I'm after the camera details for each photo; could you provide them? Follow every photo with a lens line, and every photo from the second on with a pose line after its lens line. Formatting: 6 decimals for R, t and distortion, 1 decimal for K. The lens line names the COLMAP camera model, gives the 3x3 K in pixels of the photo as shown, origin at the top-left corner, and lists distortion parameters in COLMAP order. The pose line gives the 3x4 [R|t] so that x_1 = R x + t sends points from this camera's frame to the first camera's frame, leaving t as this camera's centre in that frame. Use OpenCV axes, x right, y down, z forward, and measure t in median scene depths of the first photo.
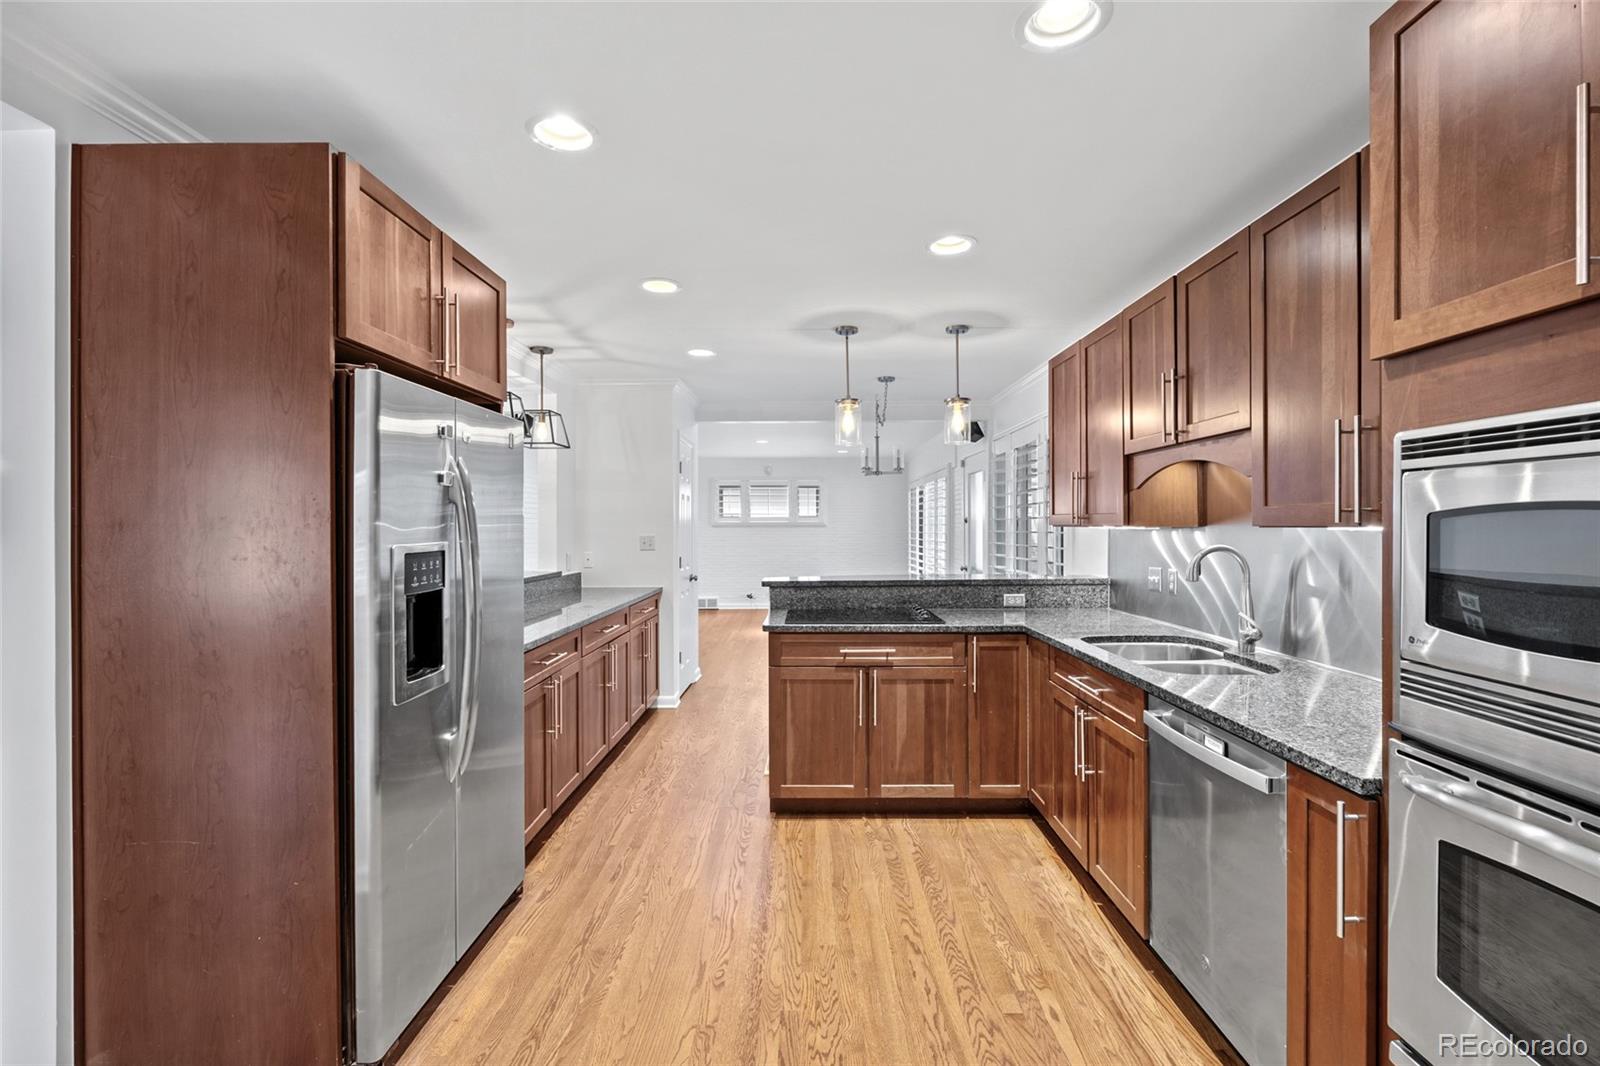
lens RADIAL K [[697.4, 0, 804.2], [0, 697.4, 520.2], [0, 0, 1]] dist [-0.002527, -0.000354]
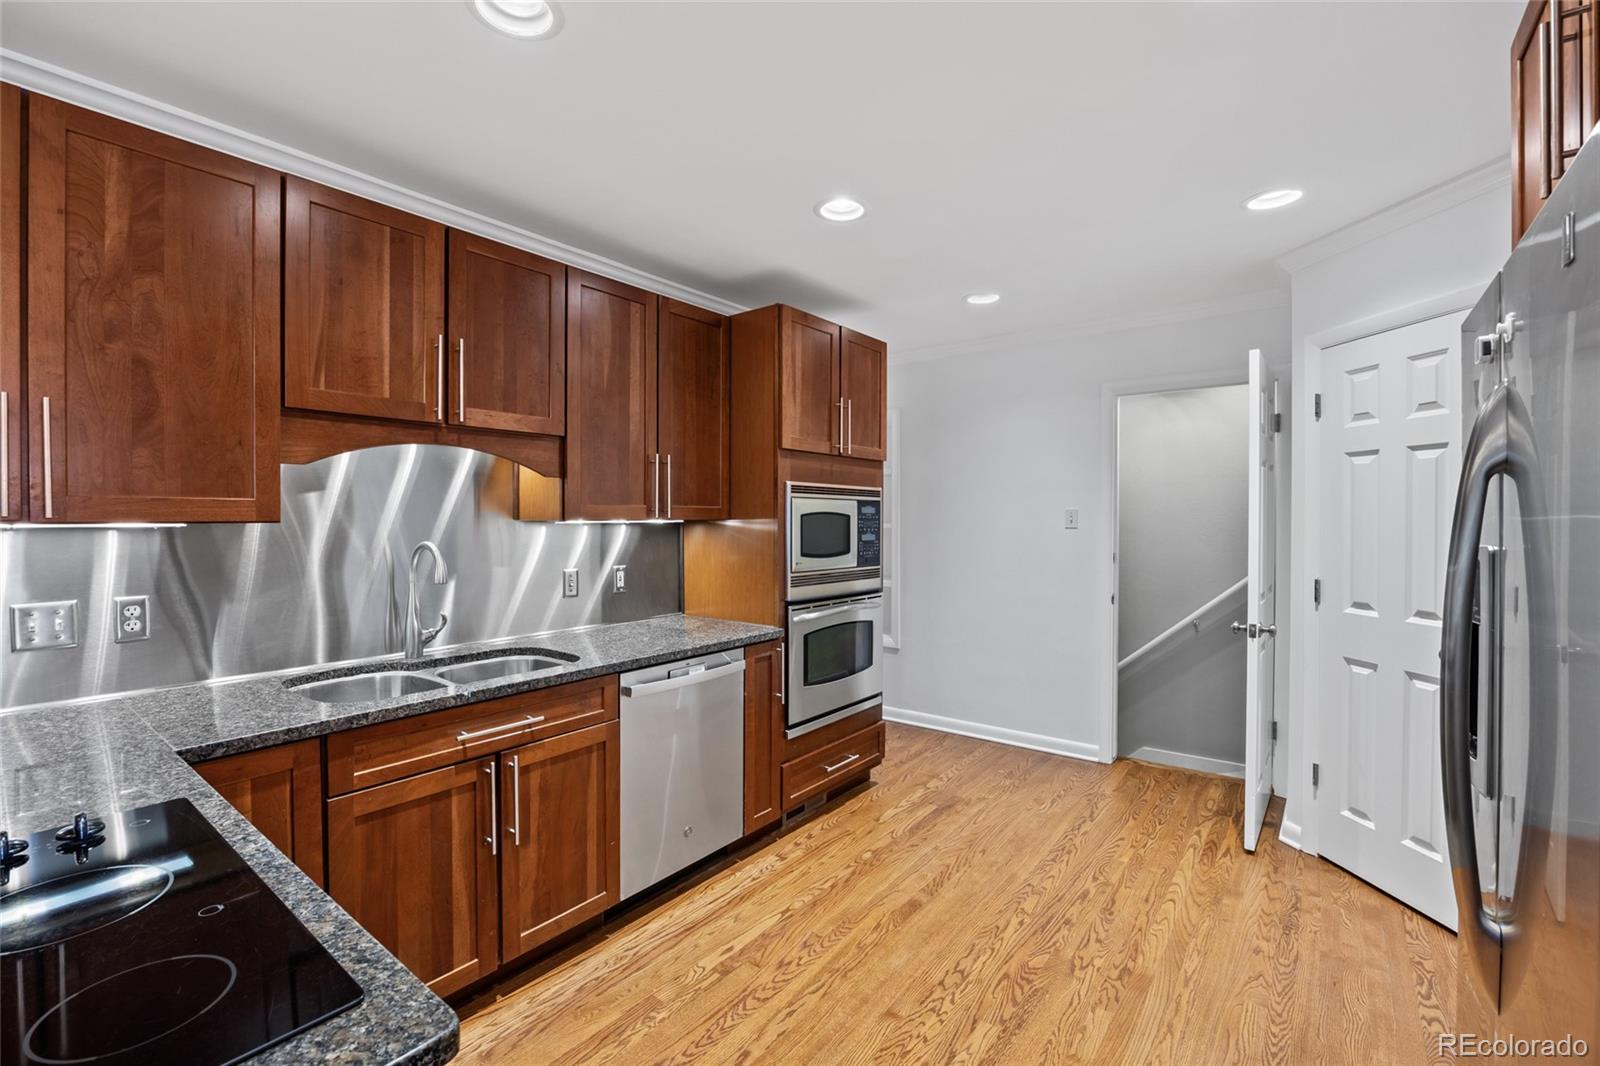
lens RADIAL K [[533.9, 0, 885.0], [0, 533.9, 527.1], [0, 0, 1]] dist [-0.001037, -0.000056]
pose [[-0.804519, -0.004354, 0.593911, -0.369490], [-0.004147, 0.999990, 0.001713, 0.020934], [-0.593913, -0.001085, -0.804529, 1.597398]]
